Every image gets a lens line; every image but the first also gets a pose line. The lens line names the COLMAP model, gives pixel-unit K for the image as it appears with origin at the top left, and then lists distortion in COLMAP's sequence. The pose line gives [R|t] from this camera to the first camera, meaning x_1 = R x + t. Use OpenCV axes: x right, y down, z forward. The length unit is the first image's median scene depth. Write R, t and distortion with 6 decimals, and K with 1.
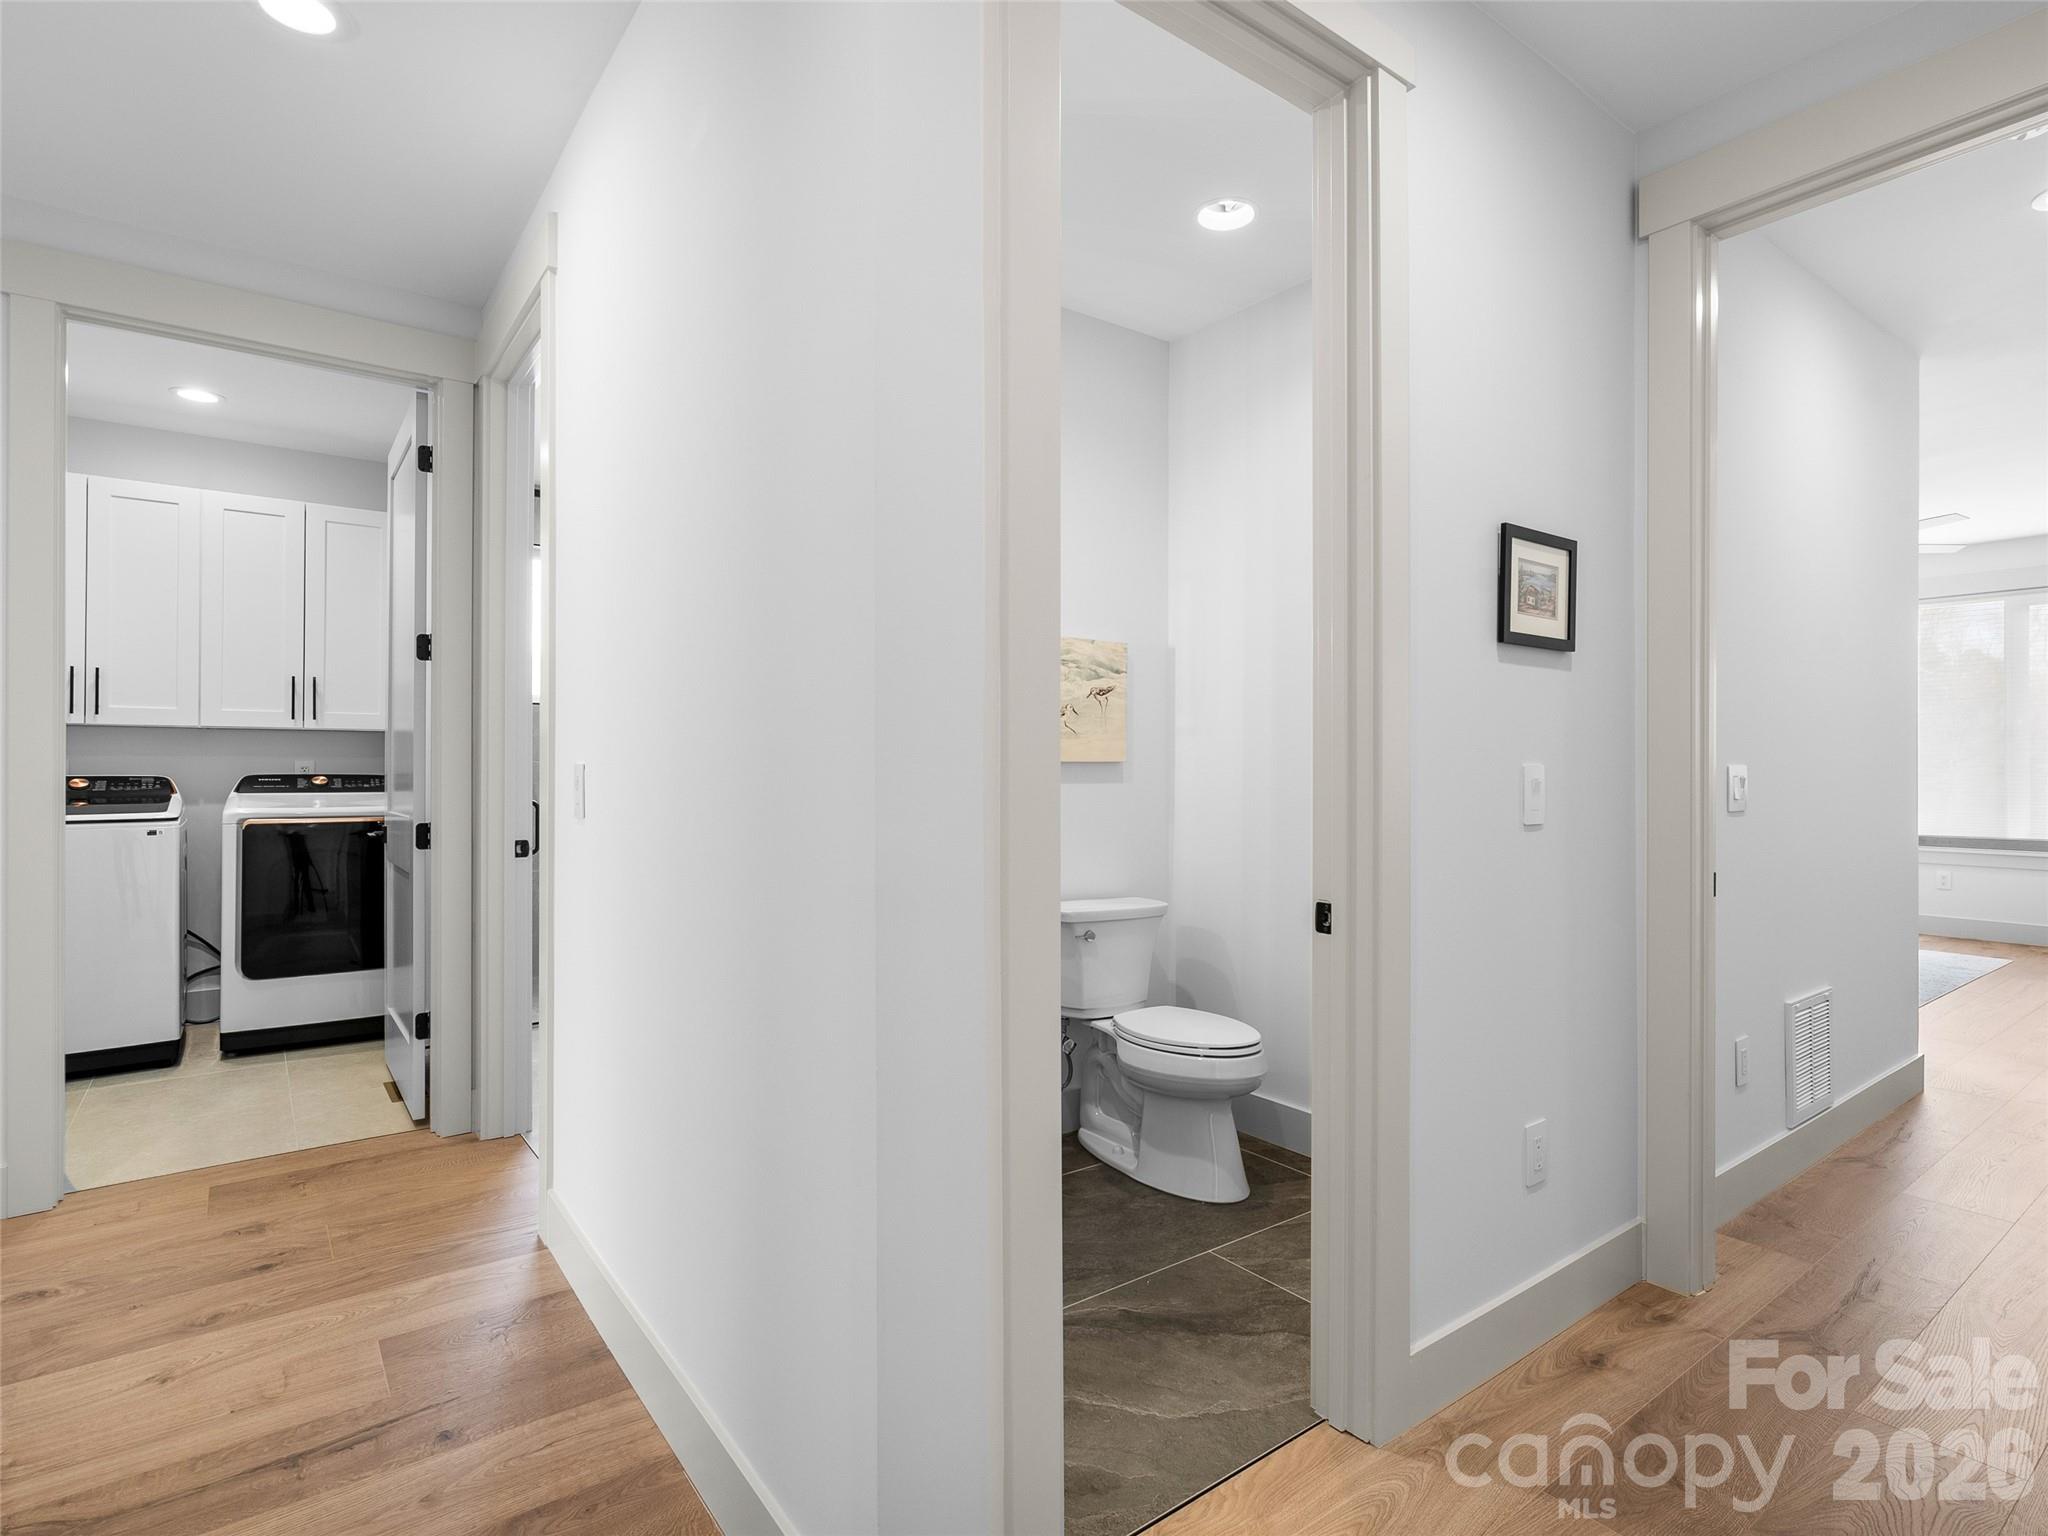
lens RADIAL K [[1027.3, 0, 1030.1], [0, 1027.3, 752.4], [0, 0, 1]] dist [-0.012537, 0.001711]
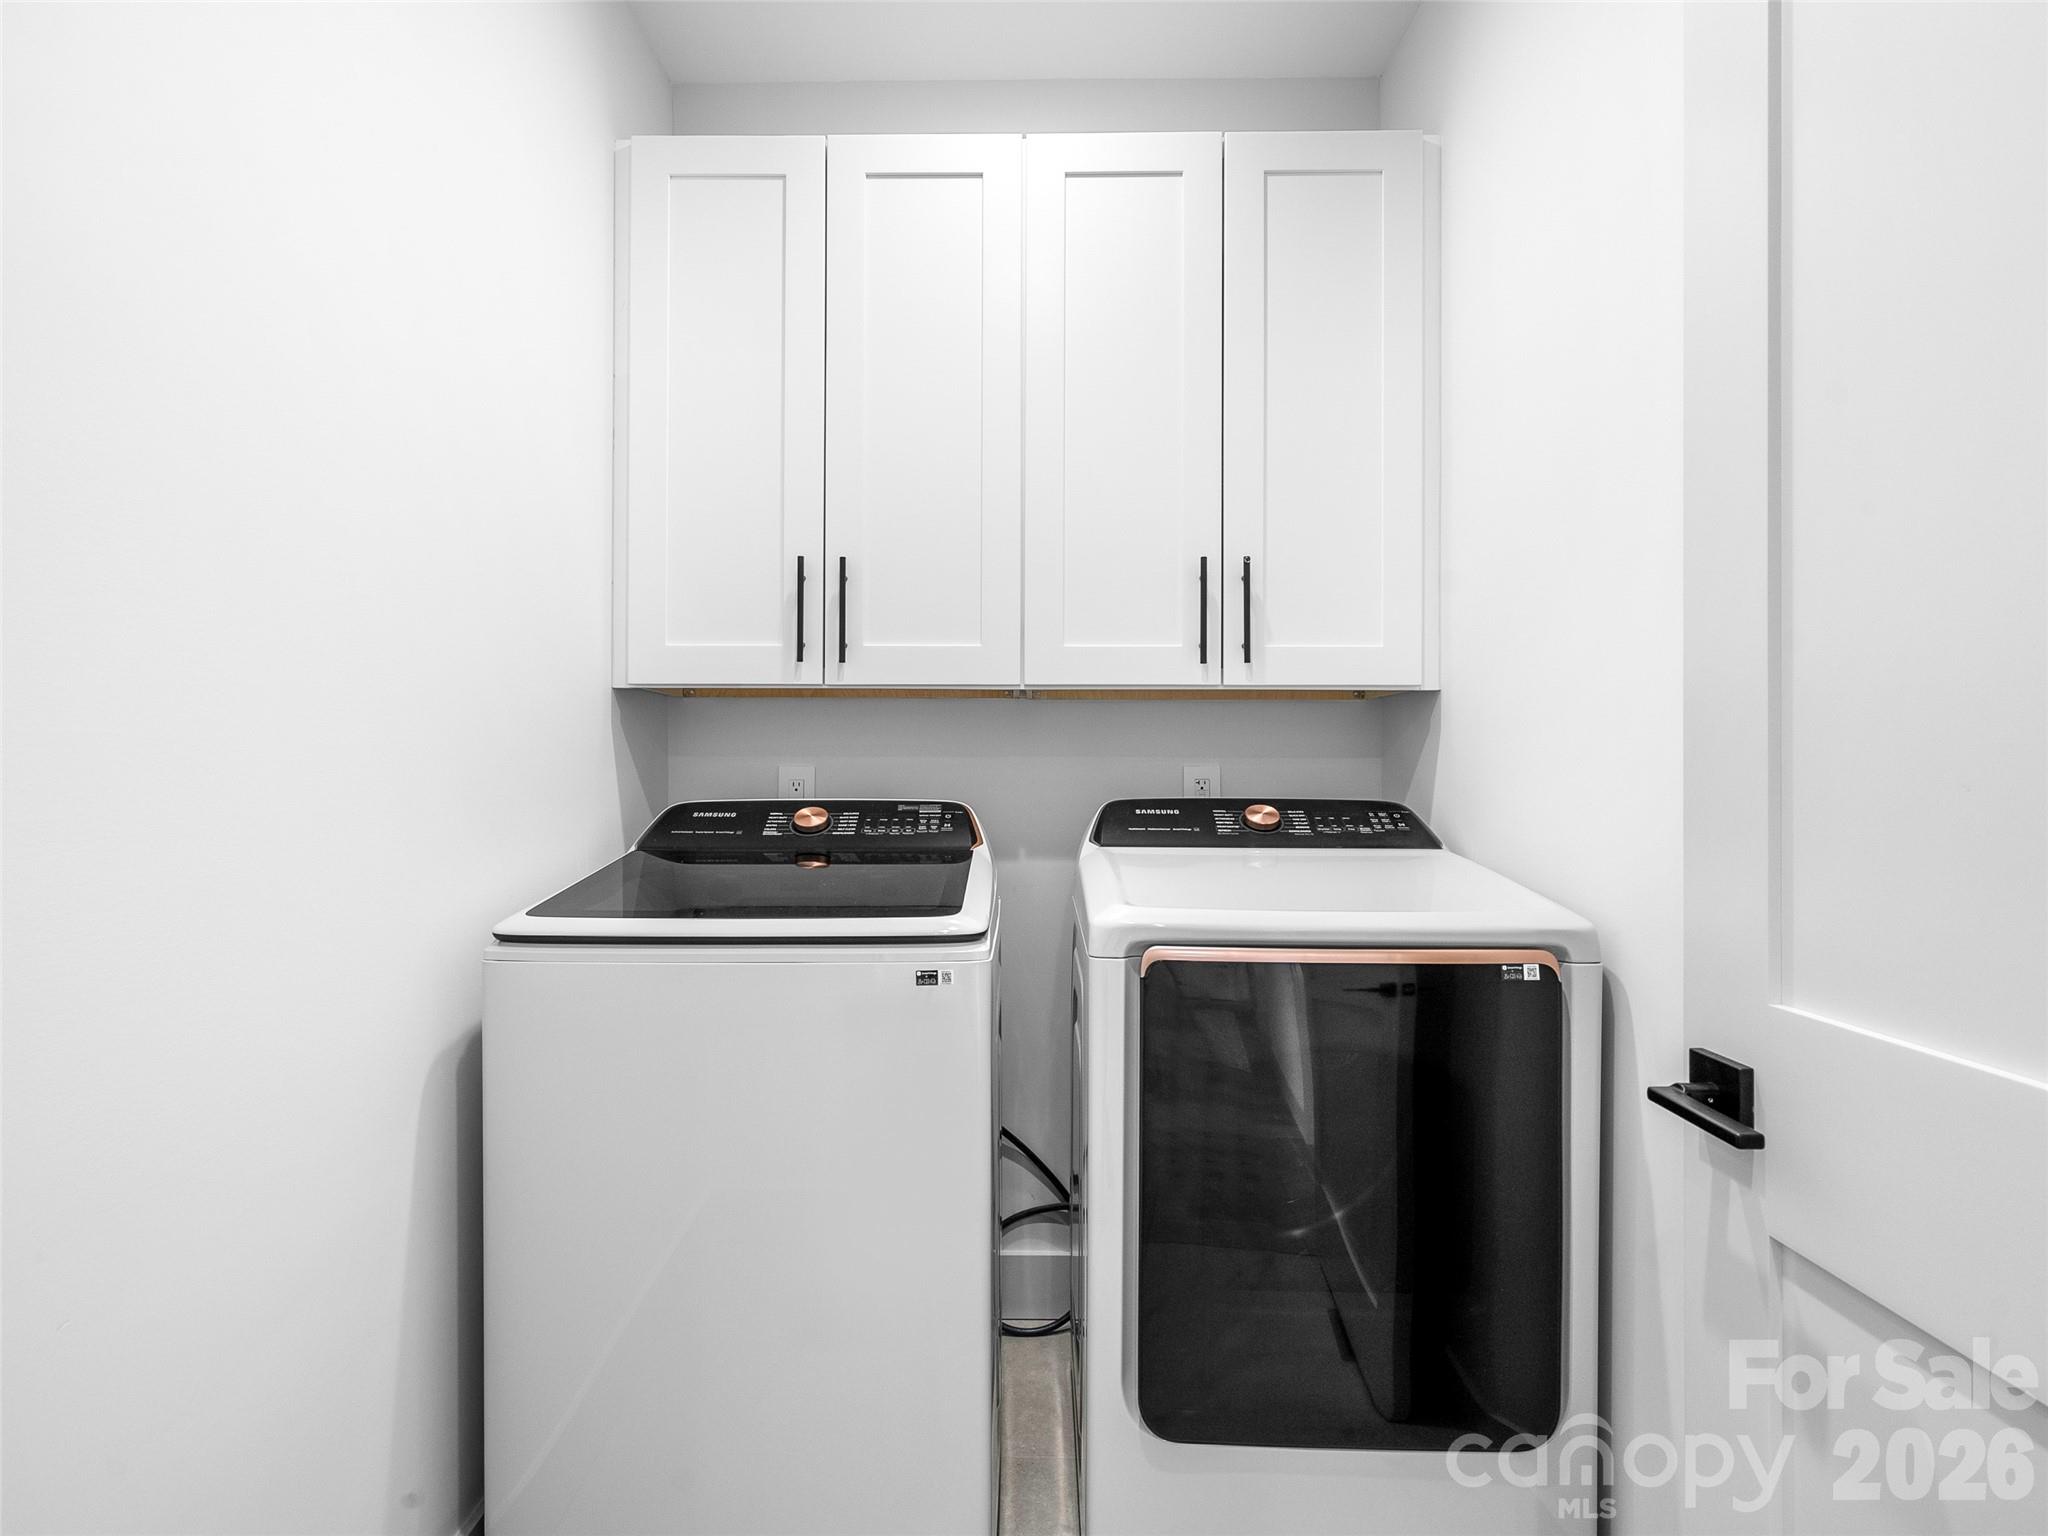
lens RADIAL K [[1027.3, 0, 1021.9], [0, 1027.3, 766.4], [0, 0, 1]] dist [-0.012537, 0.001711]
pose [[0.792313, -0.002144, -0.610111, -0.552947], [0.006659, 0.999965, 0.005133, 0.006042], [0.610078, -0.008129, 0.792299, 0.659128]]
